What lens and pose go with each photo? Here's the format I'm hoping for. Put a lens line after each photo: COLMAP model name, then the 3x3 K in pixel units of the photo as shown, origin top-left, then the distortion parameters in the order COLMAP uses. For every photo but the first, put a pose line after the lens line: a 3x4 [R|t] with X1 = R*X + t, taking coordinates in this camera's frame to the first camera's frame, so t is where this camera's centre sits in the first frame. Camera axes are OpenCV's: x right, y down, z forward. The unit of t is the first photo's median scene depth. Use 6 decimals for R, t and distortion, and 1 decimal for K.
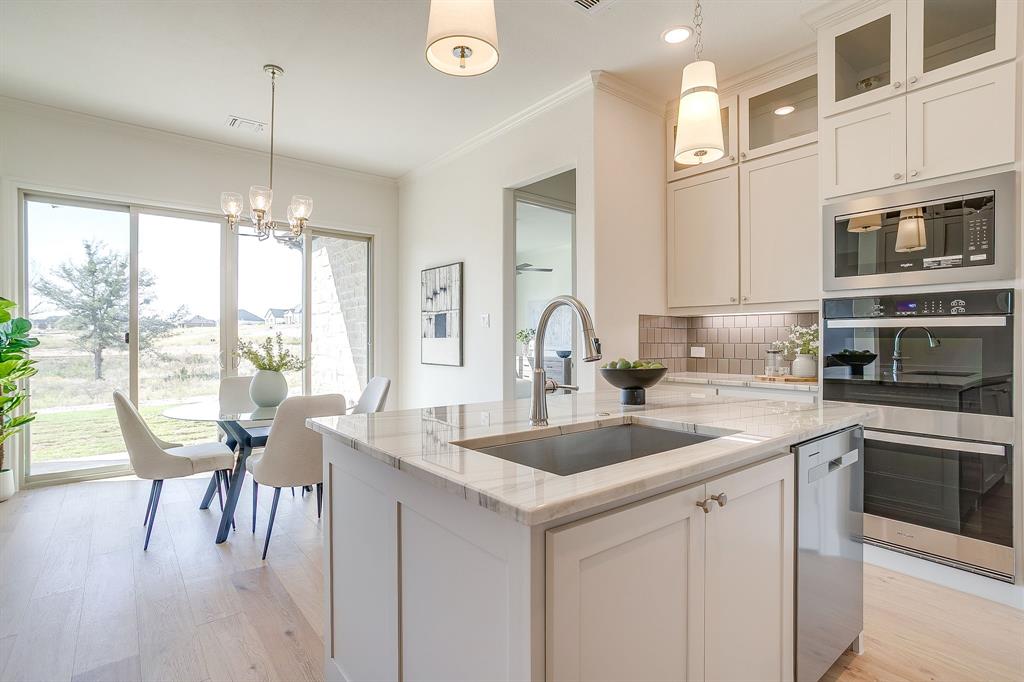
lens RADIAL K [[510.0, 0, 485.5], [0, 510.0, 332.4], [0, 0, 1]] dist [-0.000454, 0.005059]
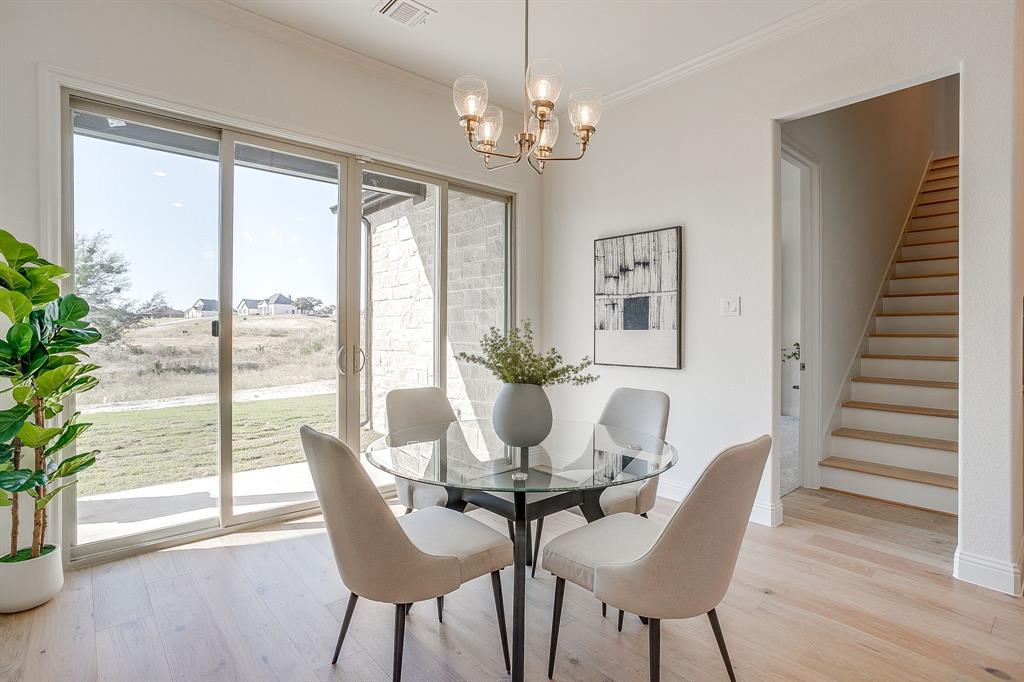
lens RADIAL K [[510.0, 0, 491.7], [0, 510.0, 326.4], [0, 0, 1]] dist [-0.000454, 0.005059]
pose [[0.998240, 0.003885, 0.059171, -0.339895], [-0.004057, 0.999988, 0.002784, 0.004147], [-0.059160, -0.003019, 0.998244, 0.277228]]
